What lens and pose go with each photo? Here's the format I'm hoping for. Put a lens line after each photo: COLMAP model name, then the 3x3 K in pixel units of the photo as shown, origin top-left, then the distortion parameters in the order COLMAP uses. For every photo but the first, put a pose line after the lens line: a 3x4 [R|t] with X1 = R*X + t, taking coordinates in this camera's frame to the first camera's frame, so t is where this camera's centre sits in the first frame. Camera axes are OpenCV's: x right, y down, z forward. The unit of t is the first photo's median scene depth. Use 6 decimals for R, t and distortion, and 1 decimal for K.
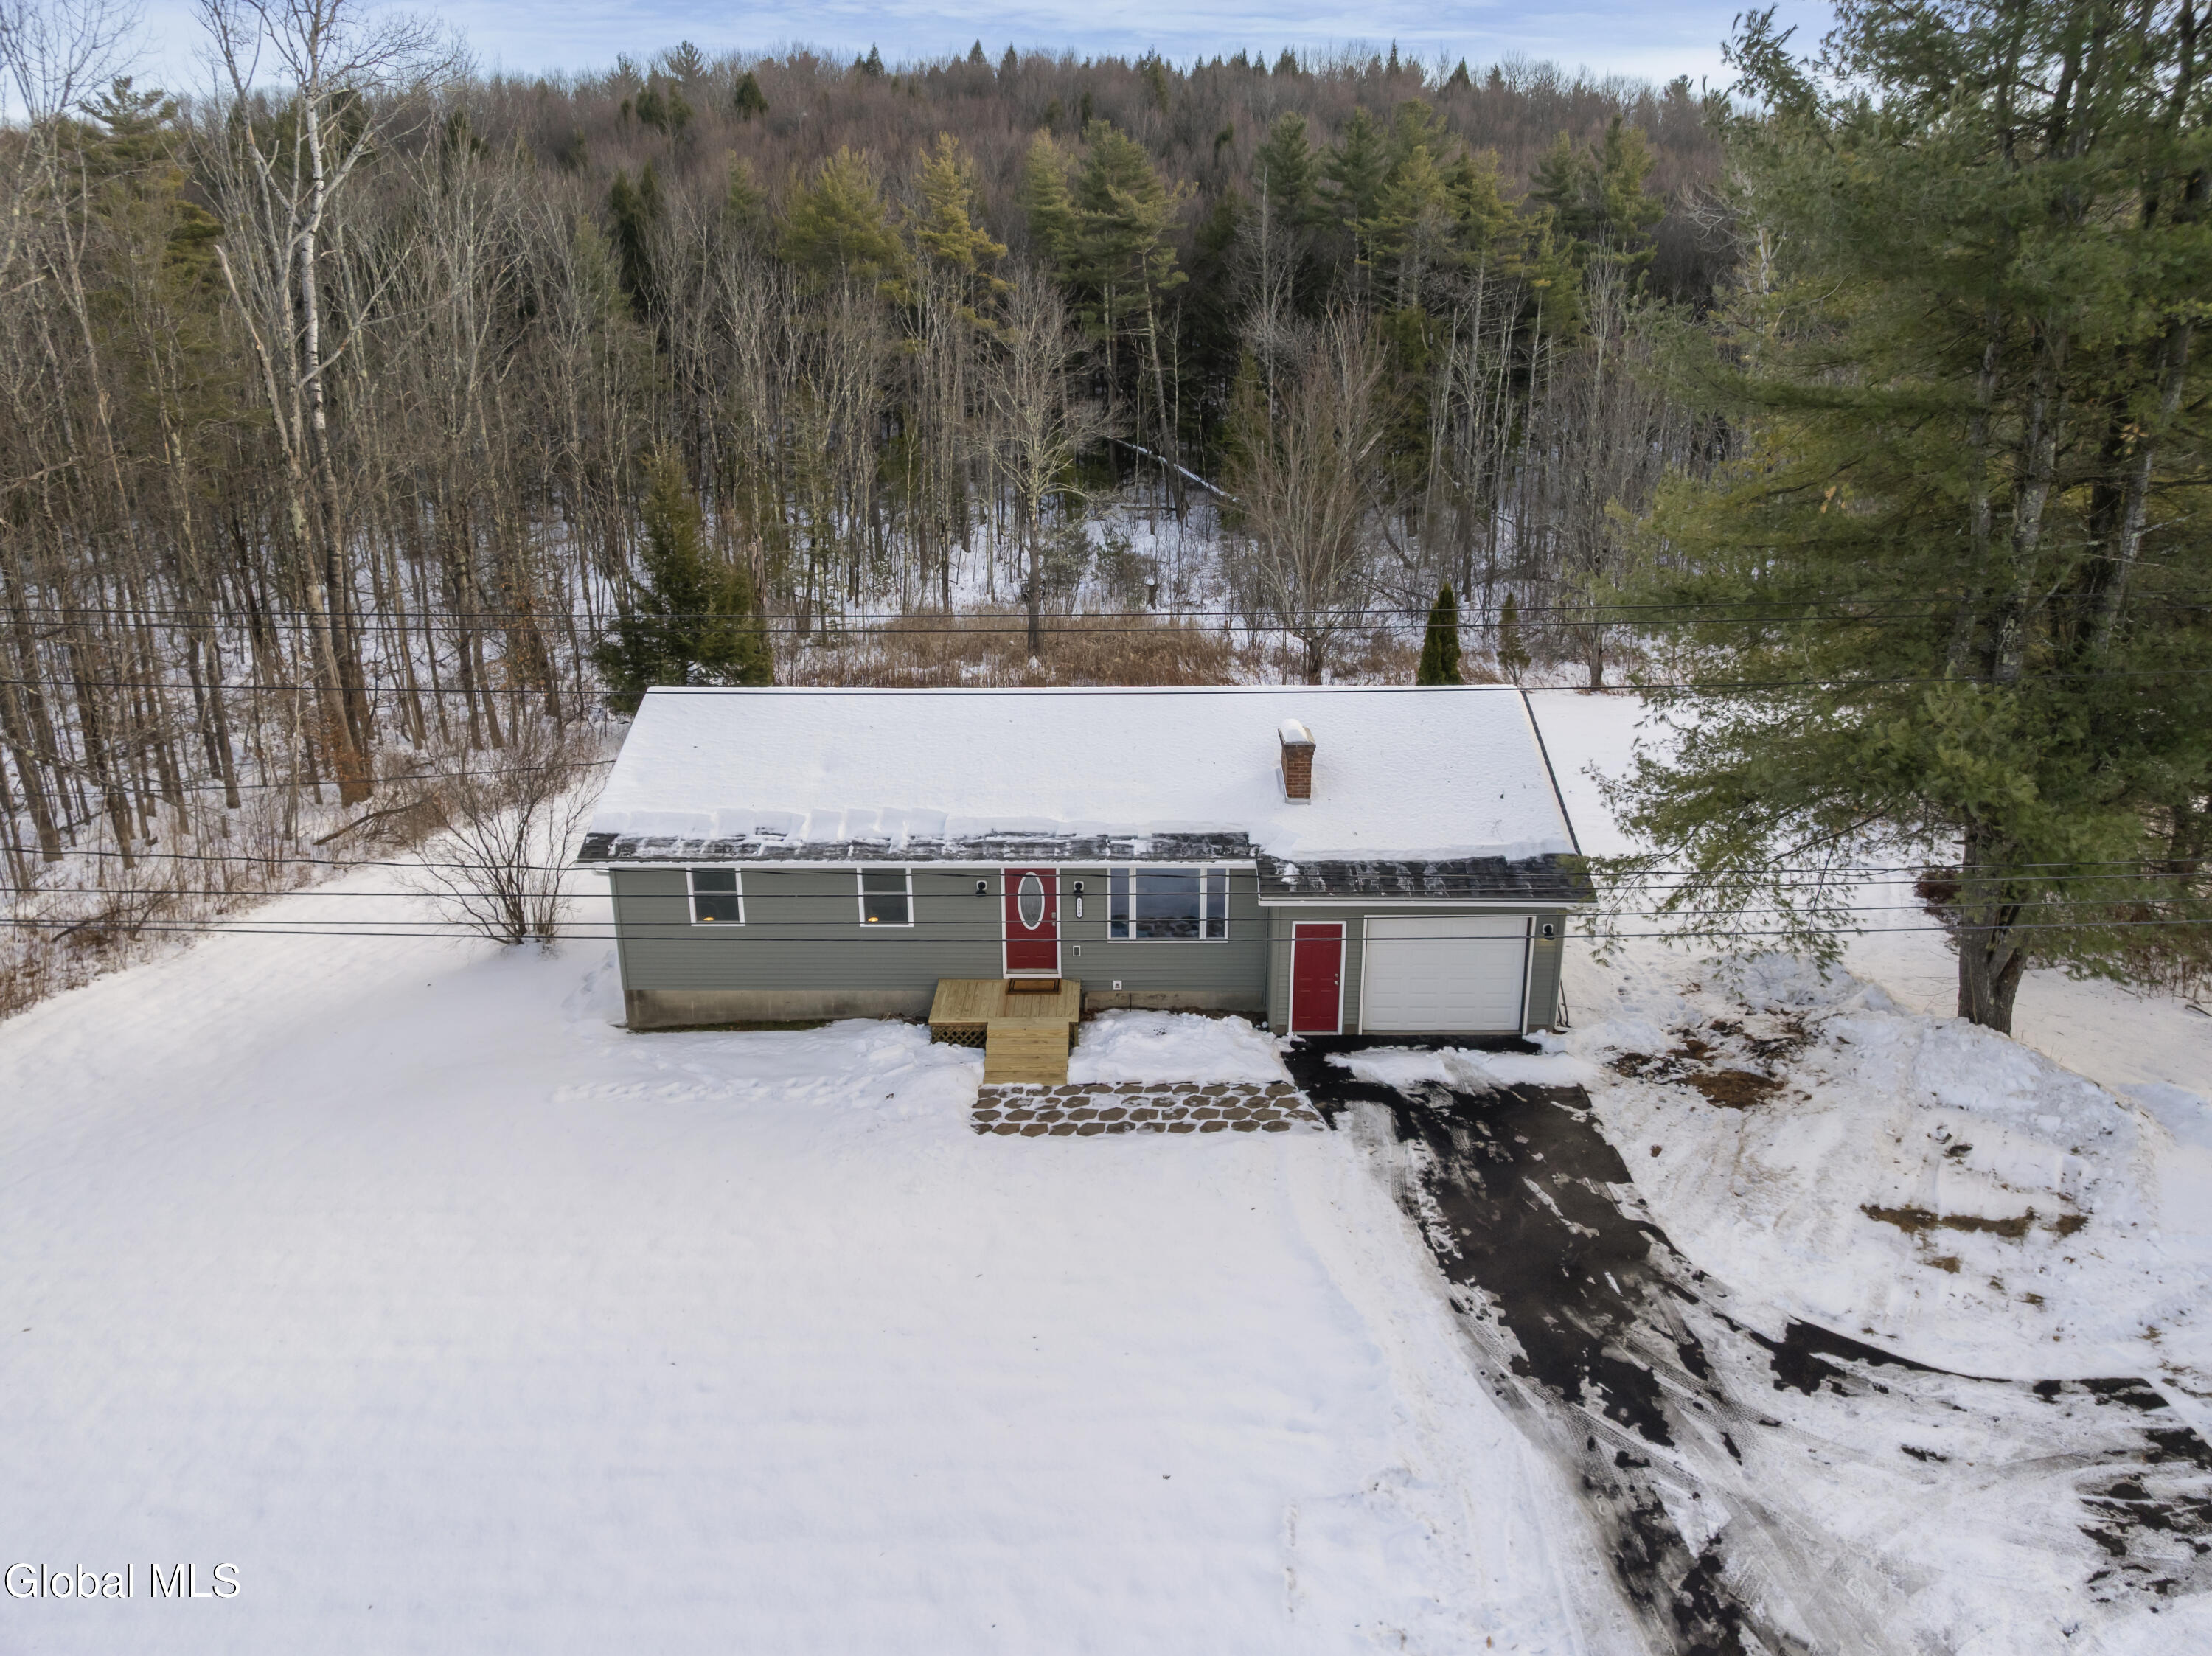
lens RADIAL K [[1541.1, 0, 1095.3], [0, 1541.1, 824.0], [0, 0, 1]] dist [-0.039352, -0.000472]
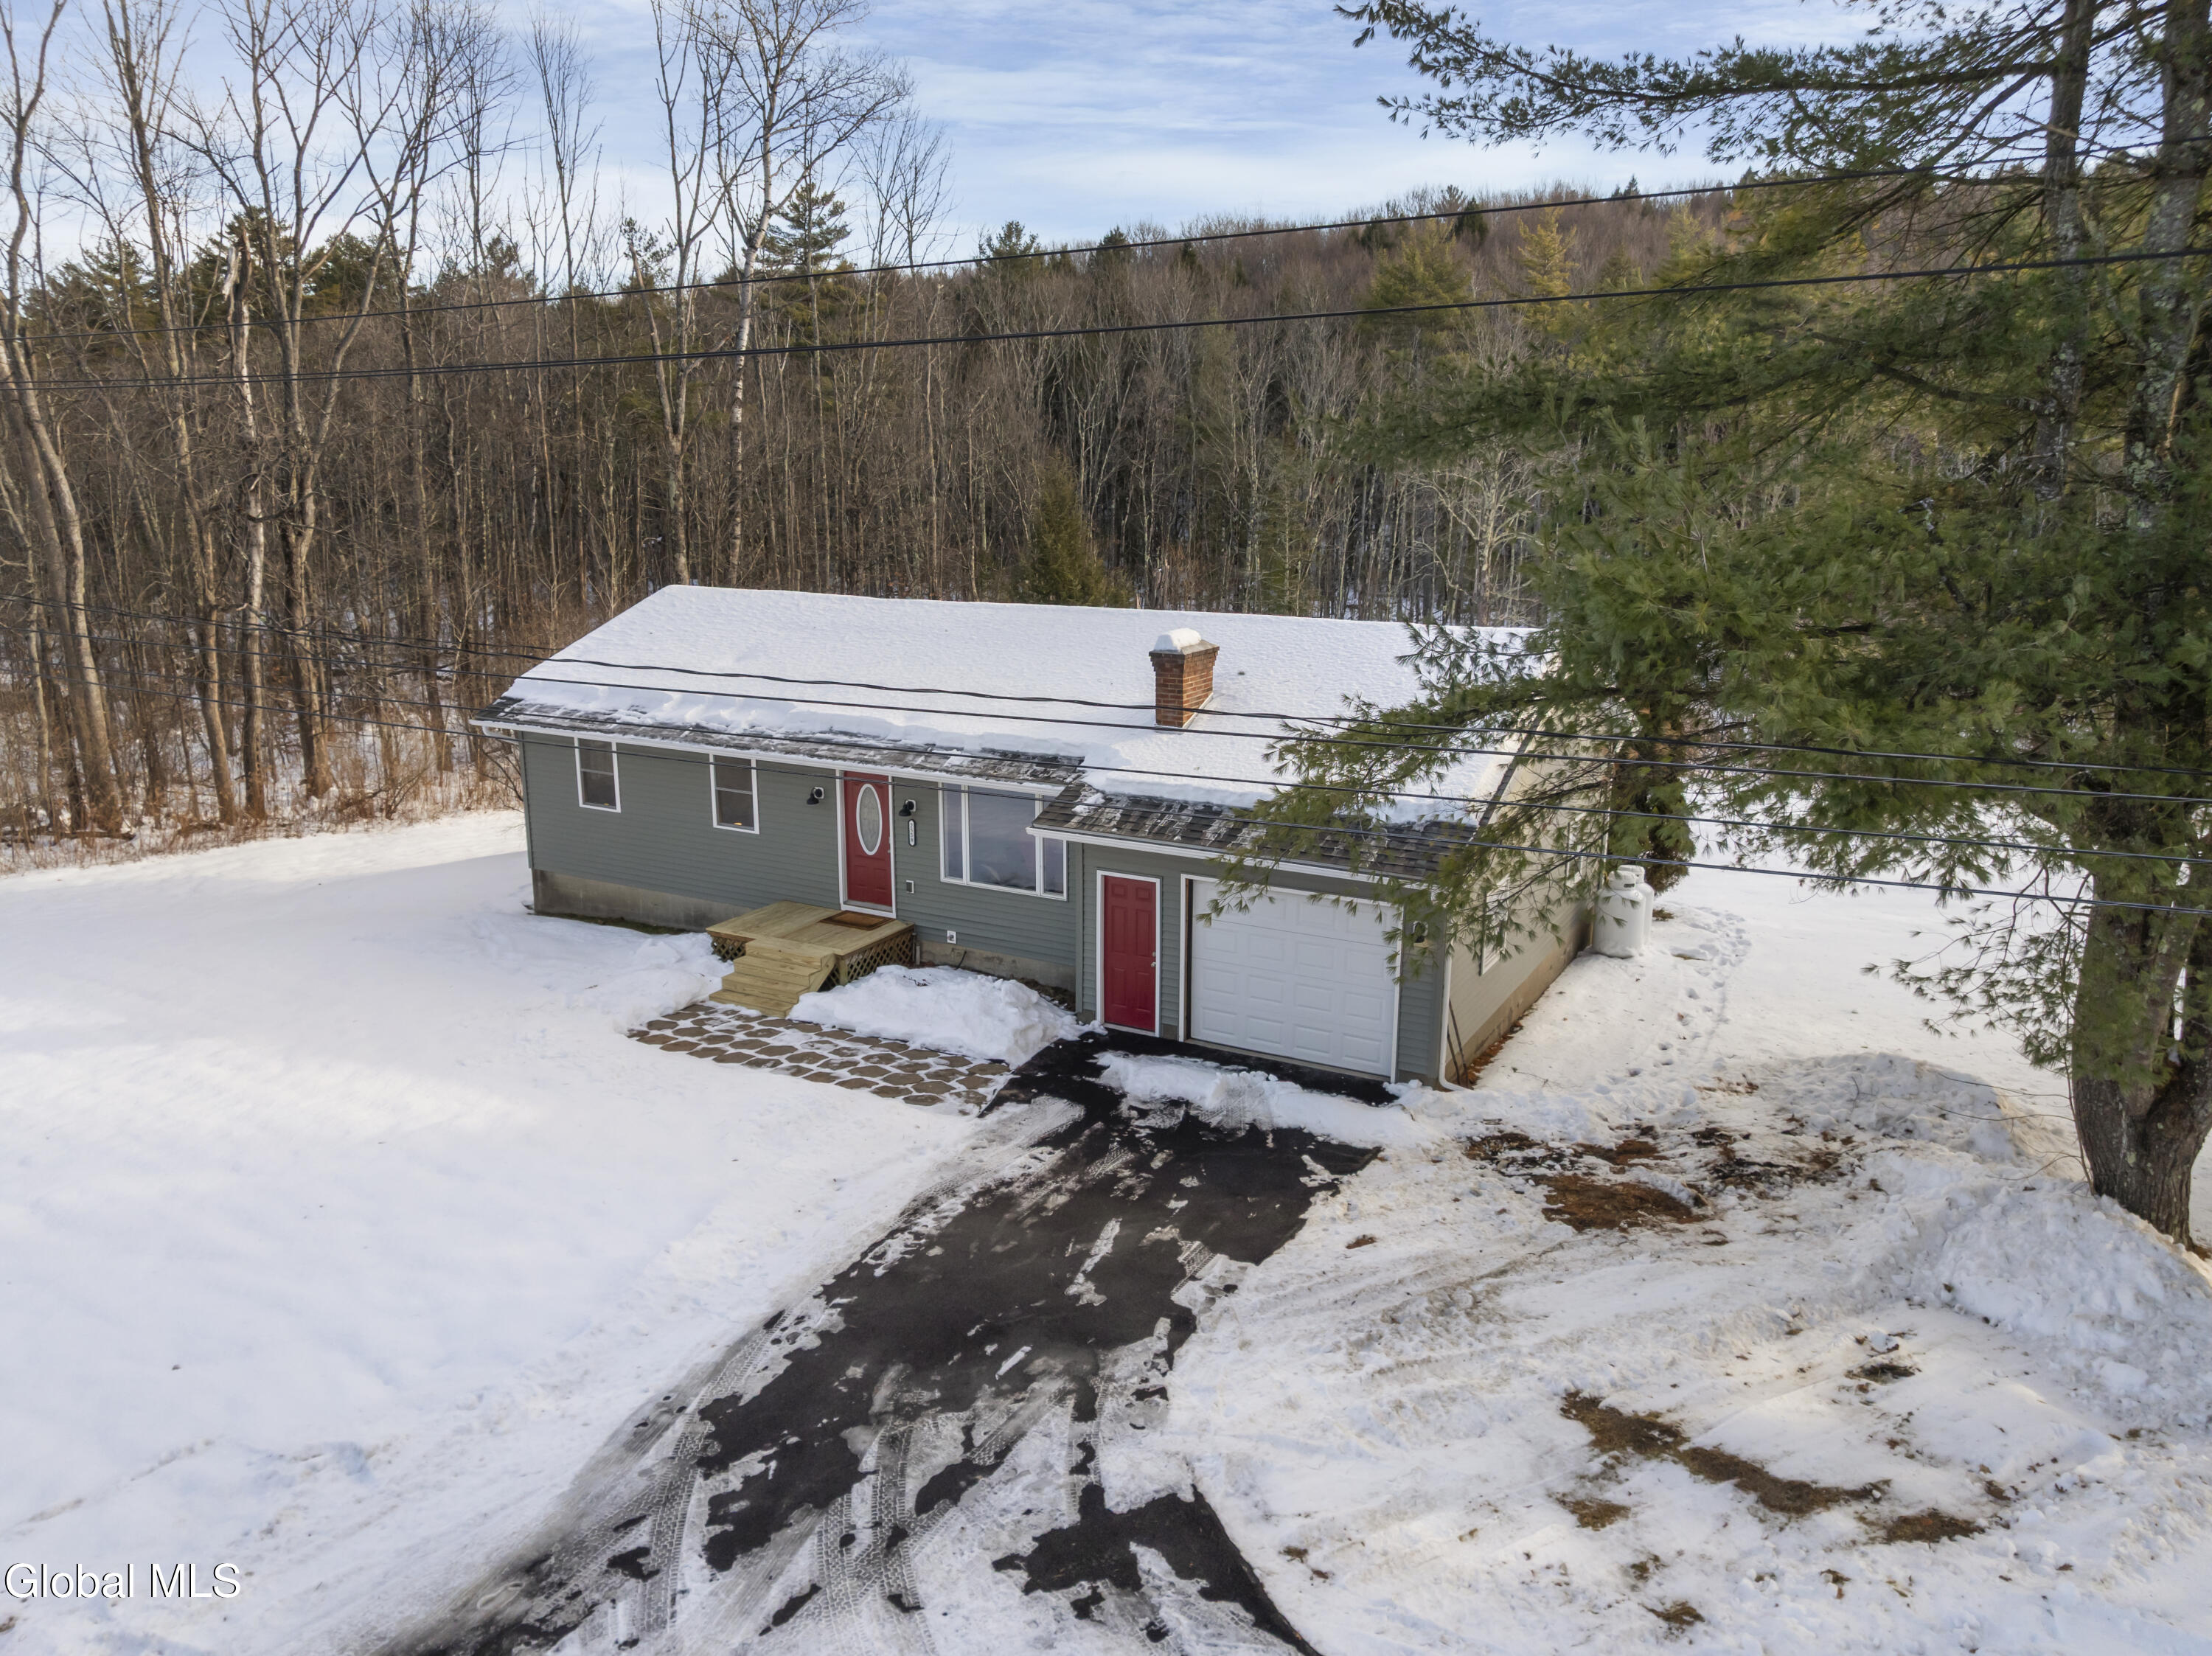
lens RADIAL K [[1541.1, 0, 1106.8], [0, 1541.1, 827.0], [0, 0, 1]] dist [-0.039352, -0.000472]
pose [[0.883422, 0.116067, -0.453977, 0.514548], [-0.158031, 0.985875, -0.055466, 0.090745], [0.441126, 0.120743, 0.889285, 0.346630]]
